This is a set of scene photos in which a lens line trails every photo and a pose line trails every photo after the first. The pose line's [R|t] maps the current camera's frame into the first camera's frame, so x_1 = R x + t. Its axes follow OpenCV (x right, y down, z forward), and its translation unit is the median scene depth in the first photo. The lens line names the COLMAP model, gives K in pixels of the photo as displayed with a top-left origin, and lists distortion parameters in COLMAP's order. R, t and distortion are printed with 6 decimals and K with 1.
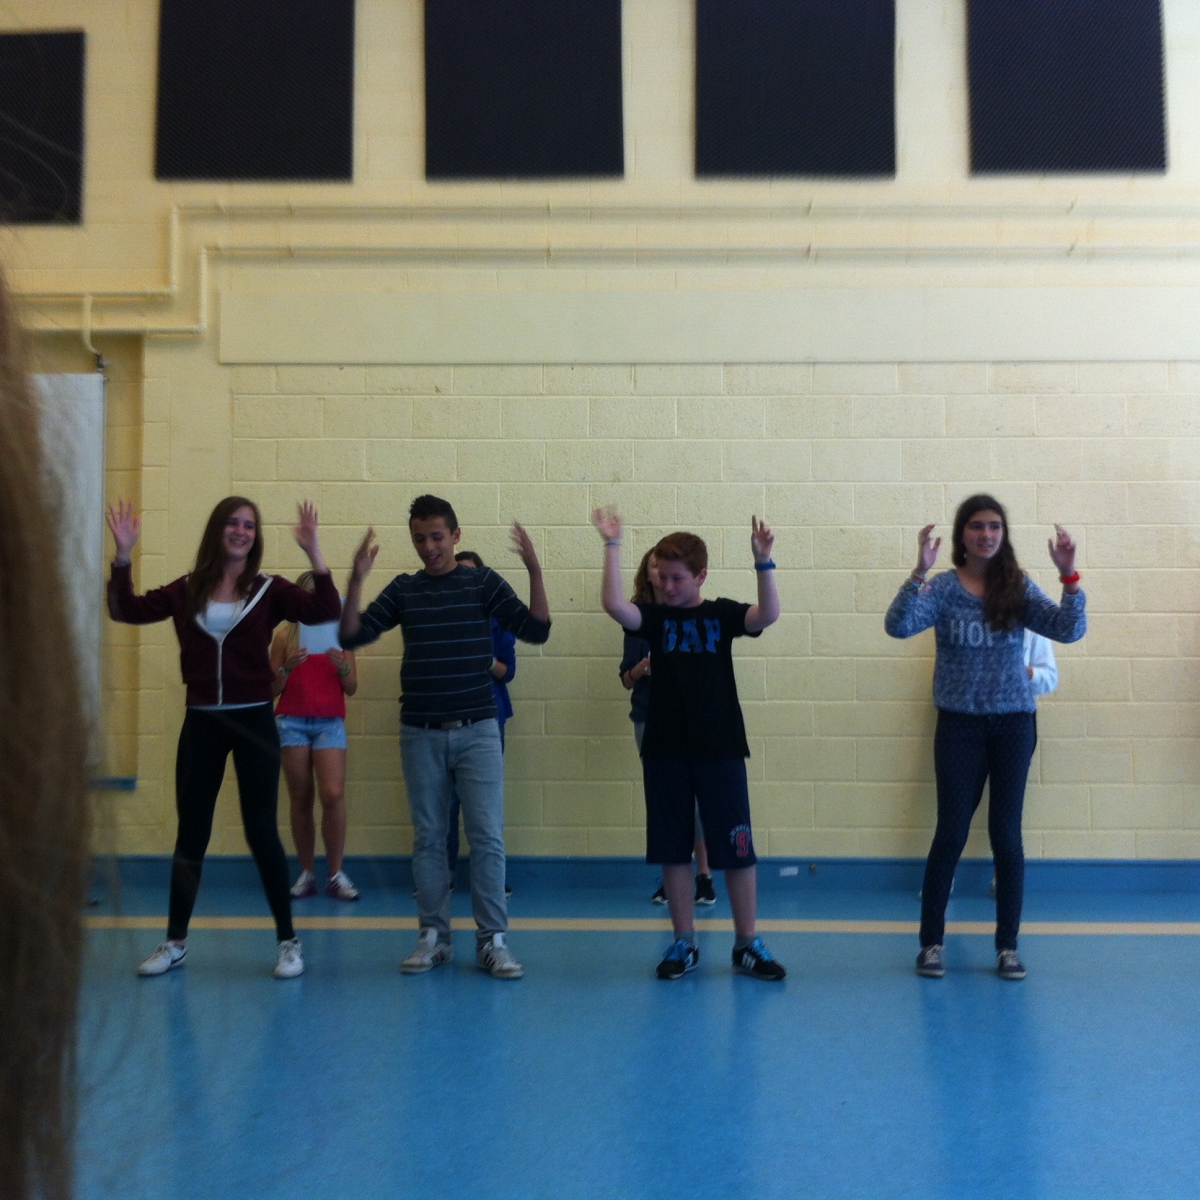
lens RADIAL K [[1483.2, 0, 570.5], [0, 1483.2, 626.4], [0, 0, 1]] dist [0.039087, 0.000000]
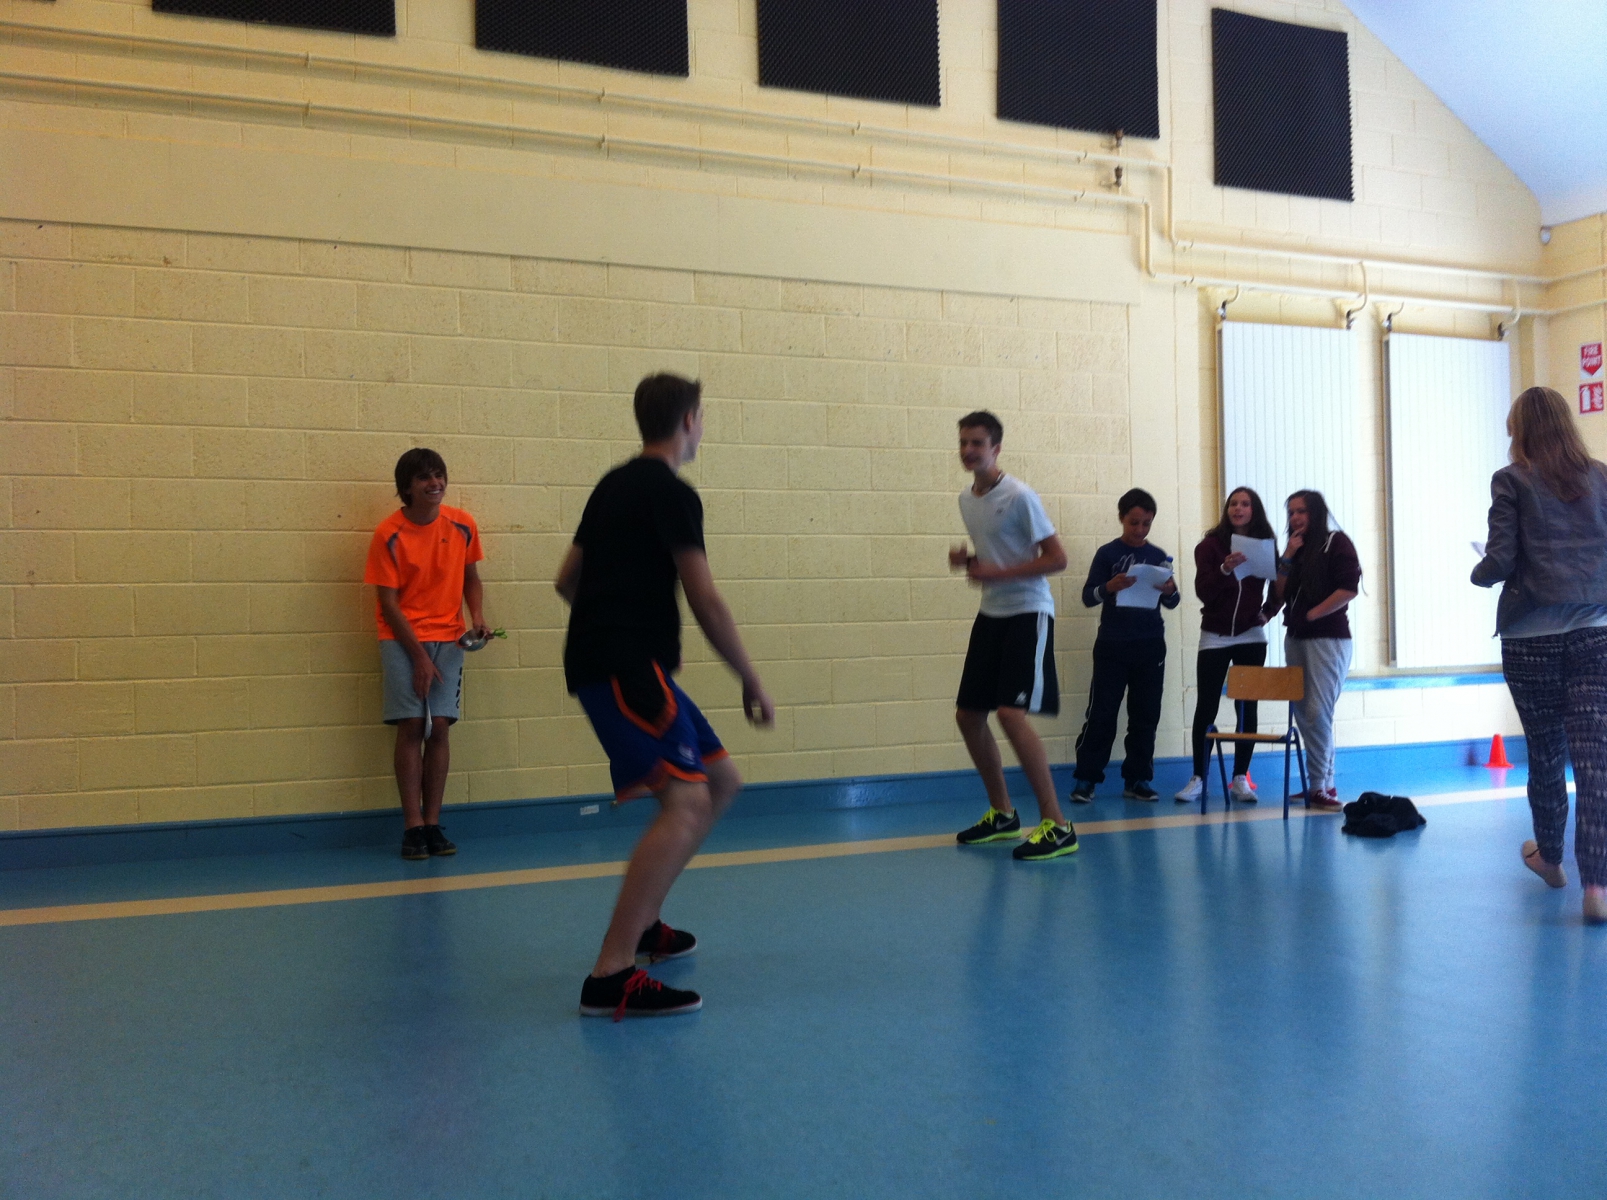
lens RADIAL K [[1675.2, 0, 841.9], [0, 1675.2, 591.7], [0, 0, 1]] dist [-0.031222, 0.000000]
pose [[0.893567, -0.009375, 0.448832, -0.172553], [-0.002121, 0.999683, 0.025104, 0.000513], [-0.448925, -0.023384, 0.893263, -0.001330]]
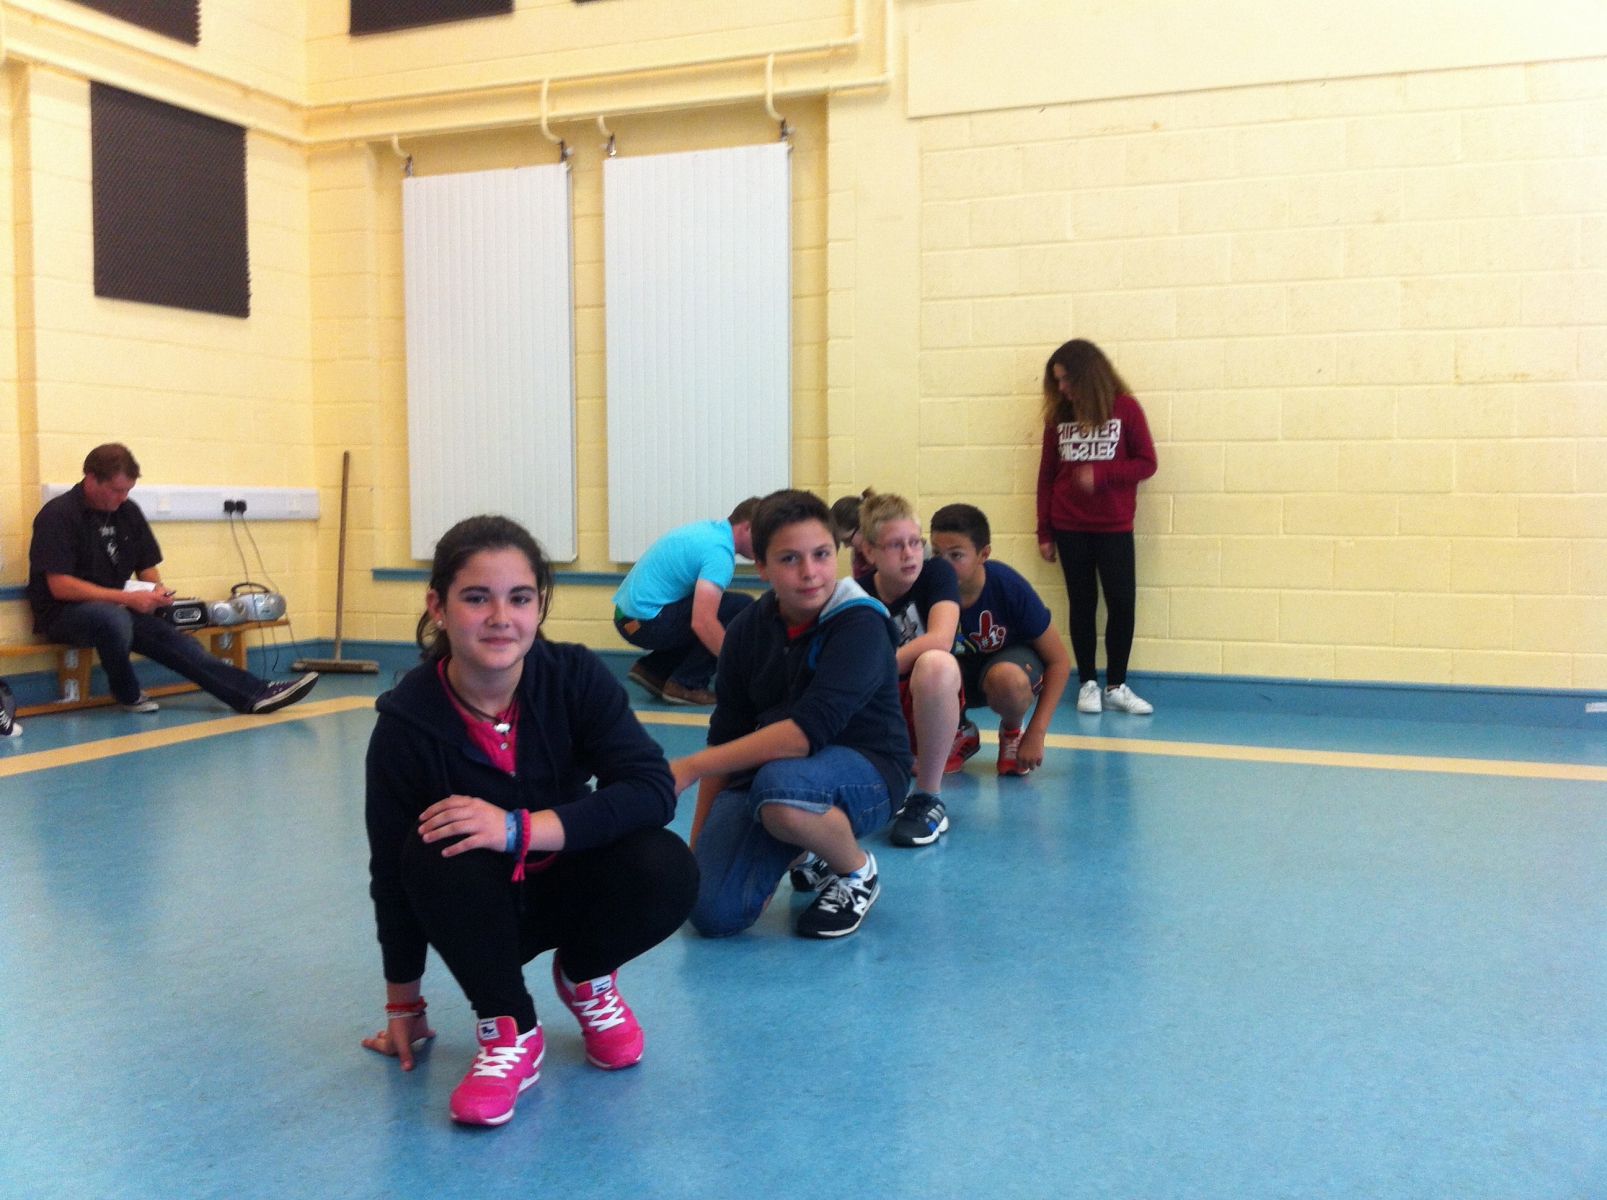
lens RADIAL K [[1675.2, 0, 692.7], [0, 1675.2, 638.3], [0, 0, 1]] dist [-0.031222, 0.000000]
pose [[0.914029, 0.029288, -0.404591, 0.061389], [0.025413, 0.991297, 0.129171, 0.000281], [0.404853, -0.128348, 0.905329, -0.000151]]
